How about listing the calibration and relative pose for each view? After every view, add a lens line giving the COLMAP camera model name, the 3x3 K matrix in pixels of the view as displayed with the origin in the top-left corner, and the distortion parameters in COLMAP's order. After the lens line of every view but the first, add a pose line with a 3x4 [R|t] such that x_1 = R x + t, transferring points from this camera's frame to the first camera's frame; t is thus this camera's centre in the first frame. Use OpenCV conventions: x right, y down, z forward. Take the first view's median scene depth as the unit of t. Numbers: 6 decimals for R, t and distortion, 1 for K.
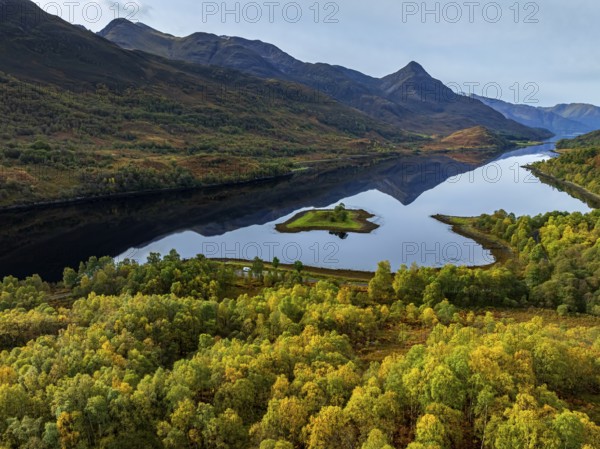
lens RADIAL K [[427.6, 0, 300.0], [0, 427.6, 224.5], [0, 0, 1]] dist [-0.037102, 0.008196]
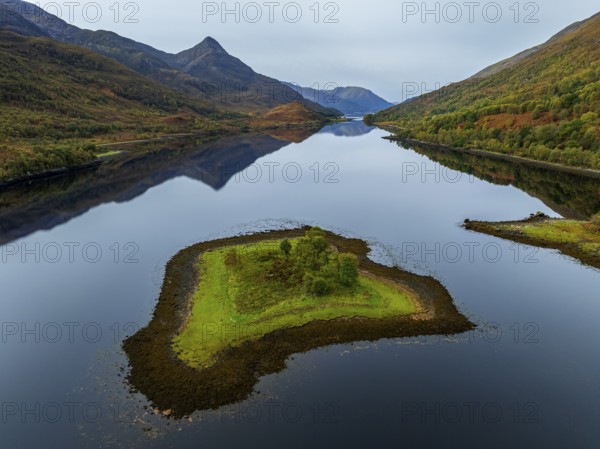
lens RADIAL K [[427.6, 0, 300.0], [0, 427.6, 224.5], [0, 0, 1]] dist [-0.037102, 0.008196]
pose [[0.894915, -0.121578, 0.429355, -0.023171], [0.106404, 0.992555, 0.059274, -0.027495], [-0.433365, -0.007360, 0.901188, 0.257399]]
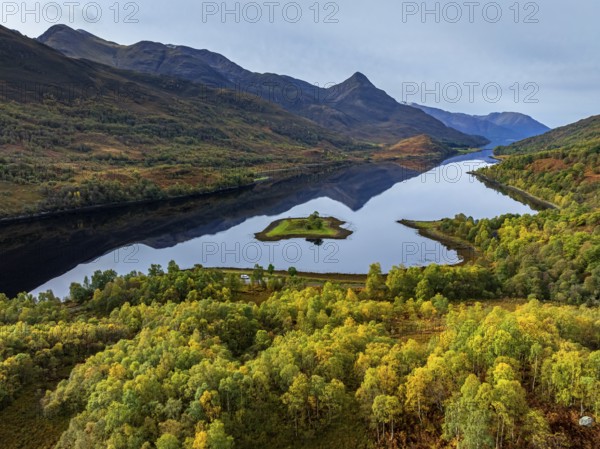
lens RADIAL K [[427.6, 0, 300.0], [0, 427.6, 224.5], [0, 0, 1]] dist [-0.037102, 0.008196]
pose [[0.992618, -0.029139, 0.117729, -0.024976], [0.031389, 0.999357, -0.017308, -0.000366], [-0.117149, 0.020875, 0.992895, -0.015800]]
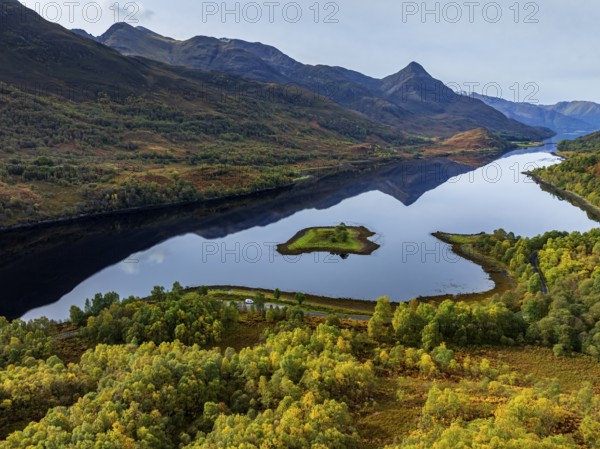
lens RADIAL K [[427.6, 0, 300.0], [0, 427.6, 224.5], [0, 0, 1]] dist [-0.037102, 0.008196]
pose [[0.999957, -0.008253, -0.004344, 0.000644], [0.008258, 0.999965, 0.001141, -0.017978], [0.004335, -0.001177, 0.999990, -0.003834]]
